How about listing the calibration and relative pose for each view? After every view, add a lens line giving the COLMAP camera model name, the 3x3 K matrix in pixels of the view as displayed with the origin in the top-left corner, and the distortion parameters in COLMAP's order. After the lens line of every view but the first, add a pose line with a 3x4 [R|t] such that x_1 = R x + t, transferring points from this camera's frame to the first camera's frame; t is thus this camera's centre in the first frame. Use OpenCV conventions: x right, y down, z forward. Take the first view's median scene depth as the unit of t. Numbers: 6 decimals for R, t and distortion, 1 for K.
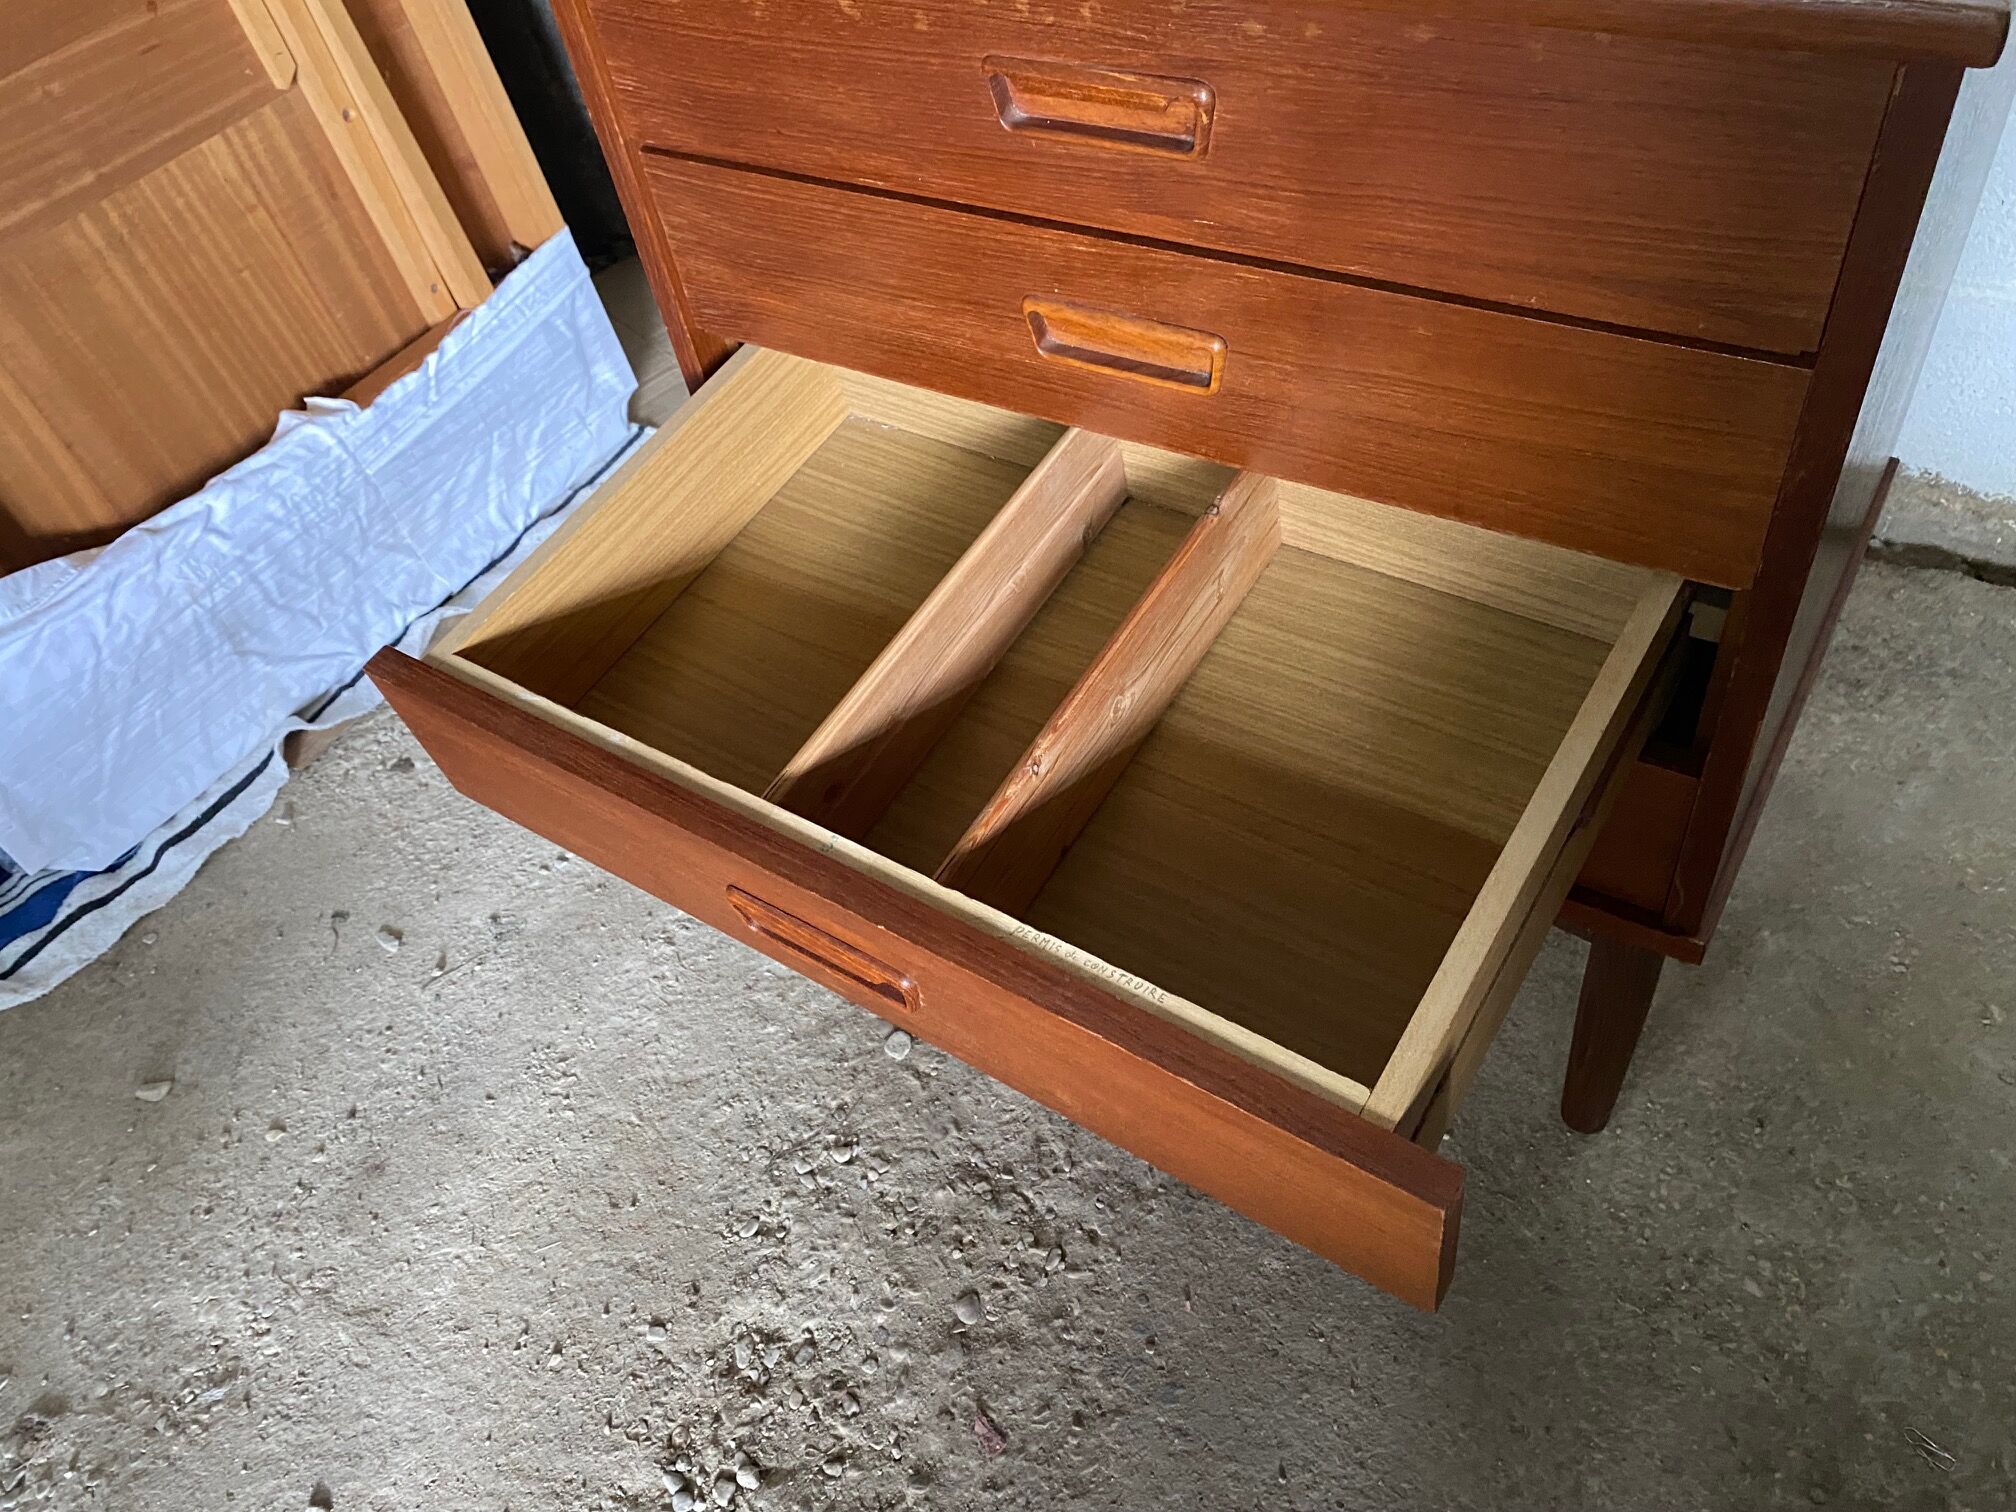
lens RADIAL K [[1540.2, 0, 993.3], [0, 1540.2, 762.1], [0, 0, 1]] dist [0.016188, -0.014781]
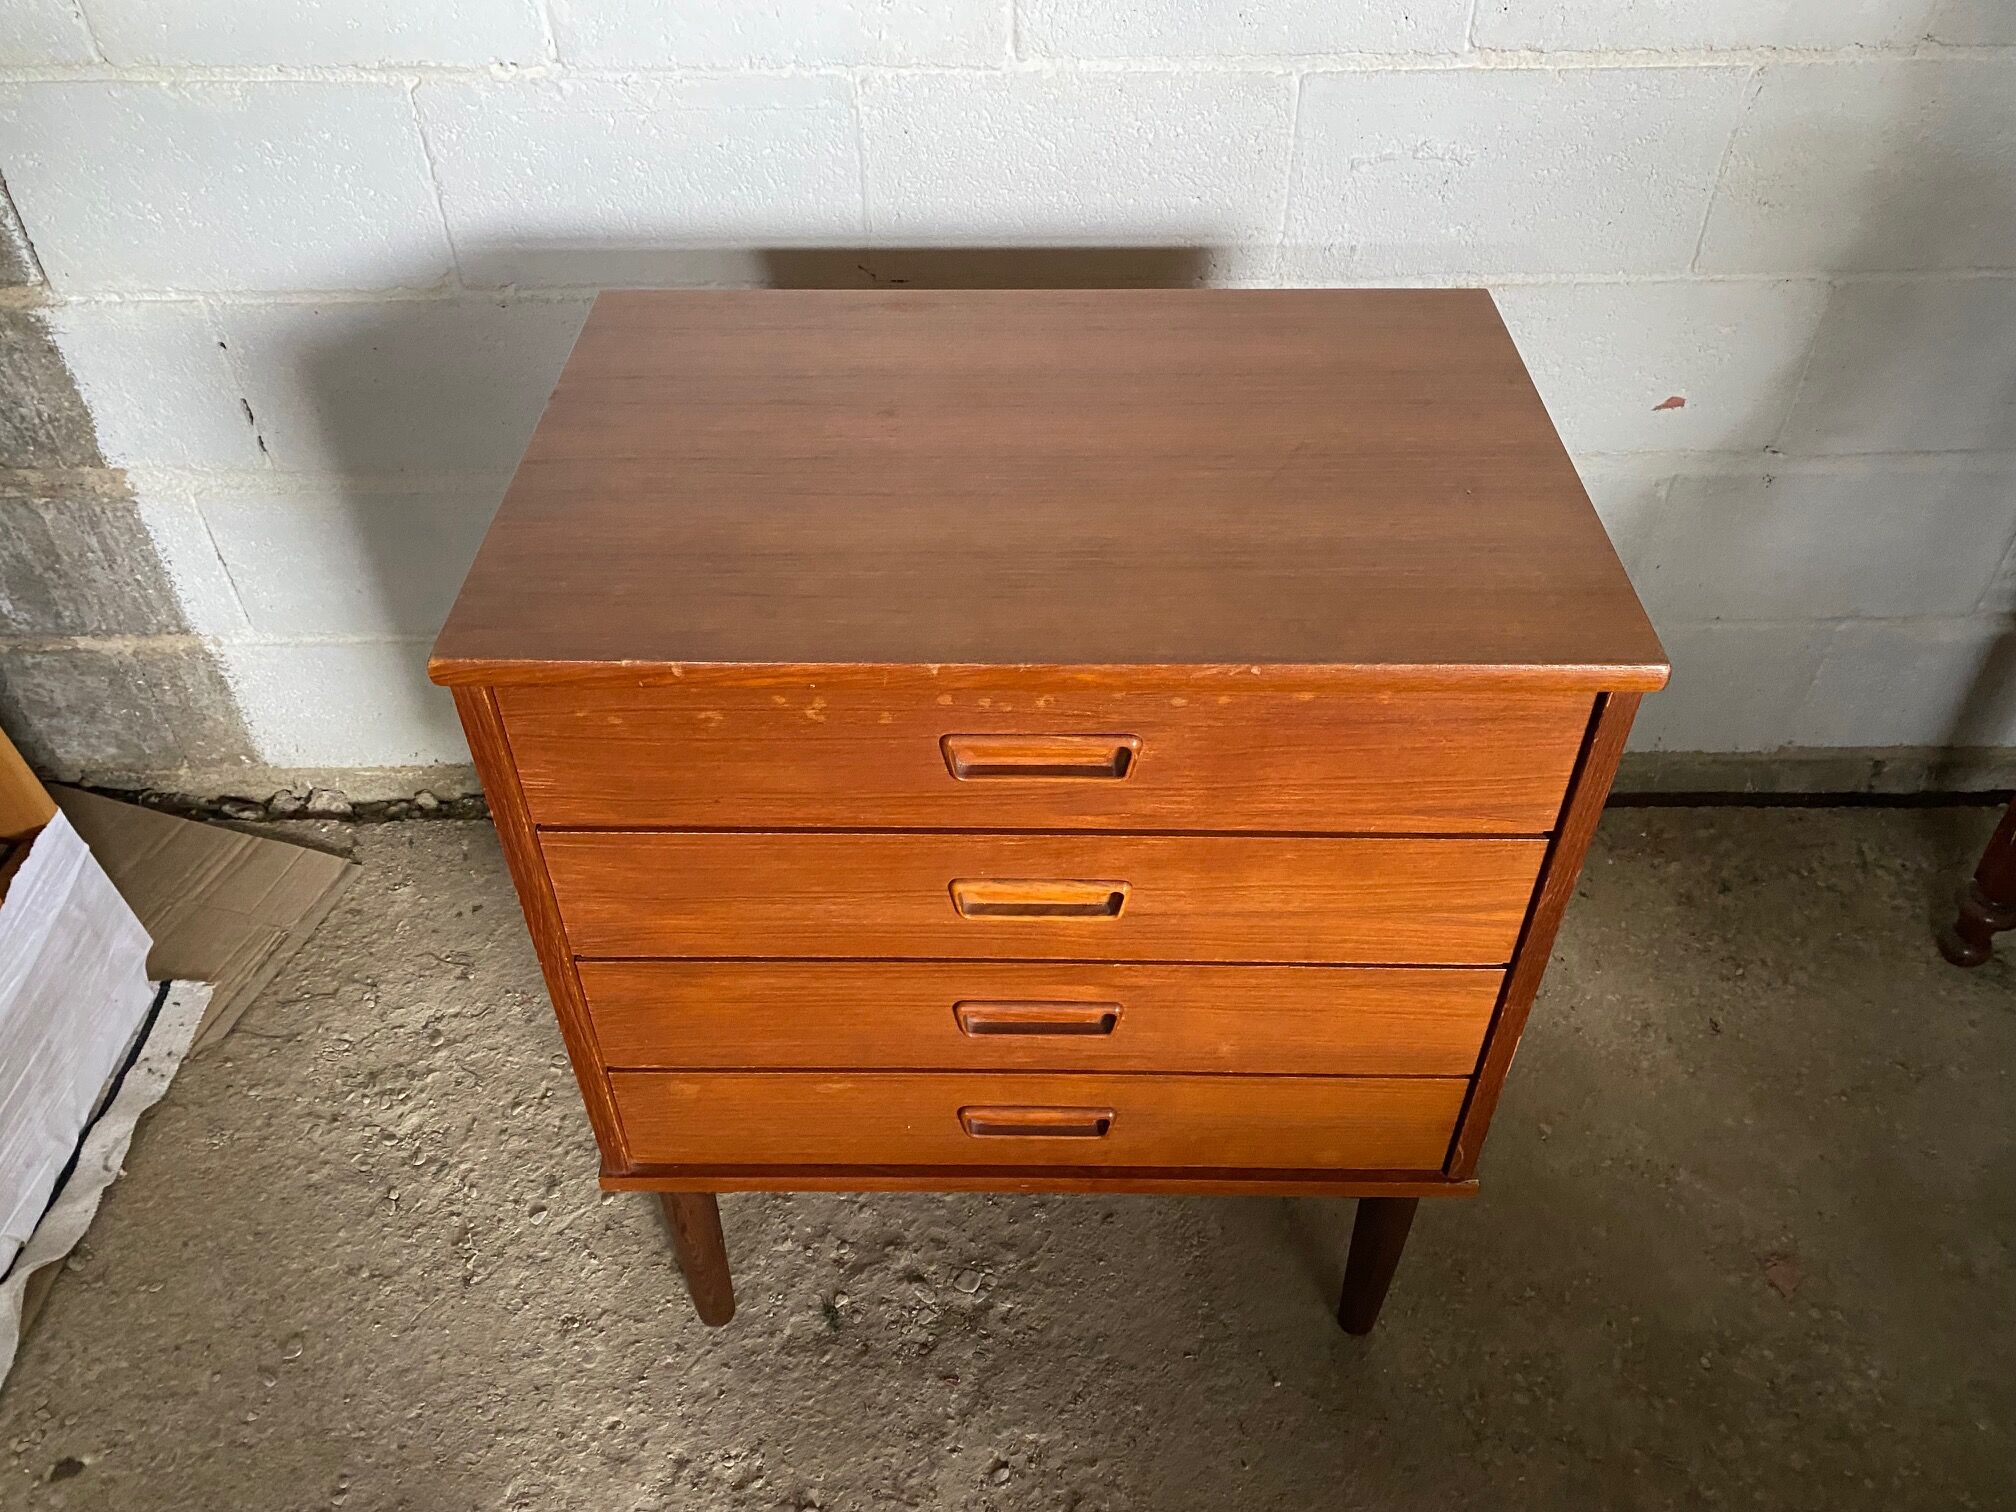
lens RADIAL K [[1540.2, 0, 994.4], [0, 1540.2, 767.7], [0, 0, 1]] dist [0.016188, -0.014781]
pose [[0.844206, -0.240833, 0.478869, -0.346780], [0.307340, 0.949423, -0.064331, -0.201078], [-0.439156, 0.201484, 0.875526, -0.072072]]
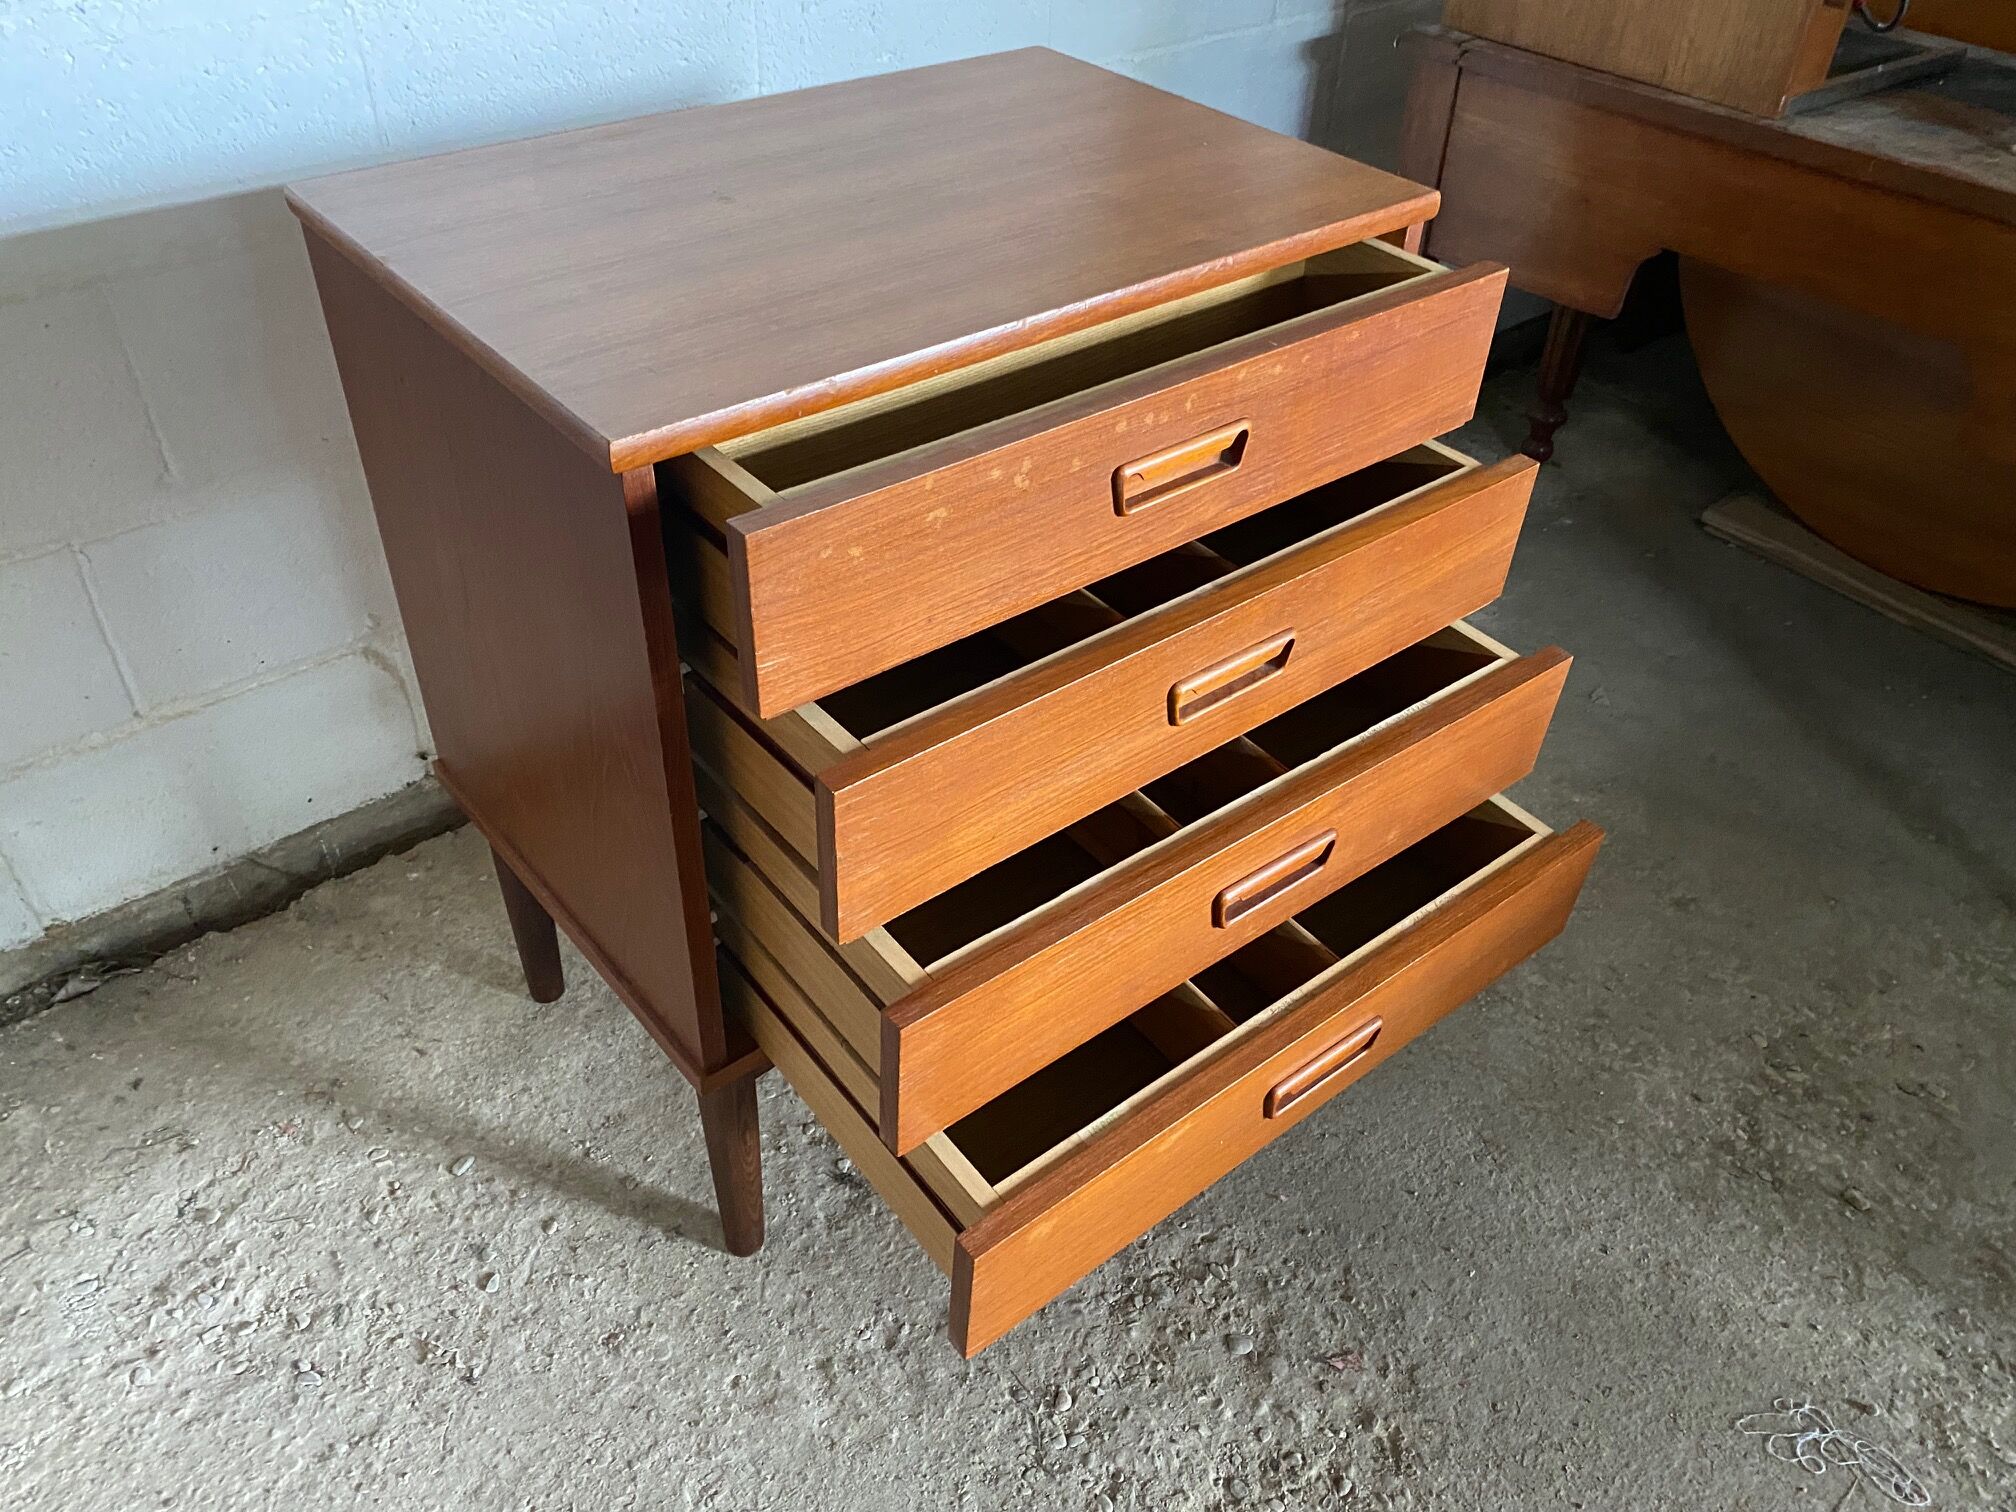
lens RADIAL K [[1540.2, 0, 1006.8], [0, 1540.2, 770.2], [0, 0, 1]] dist [0.016188, -0.014781]
pose [[0.301621, -0.468010, 0.830658, -0.780948], [0.650603, 0.737898, 0.179506, -0.277987], [-0.696951, 0.486286, 0.527054, 0.258392]]
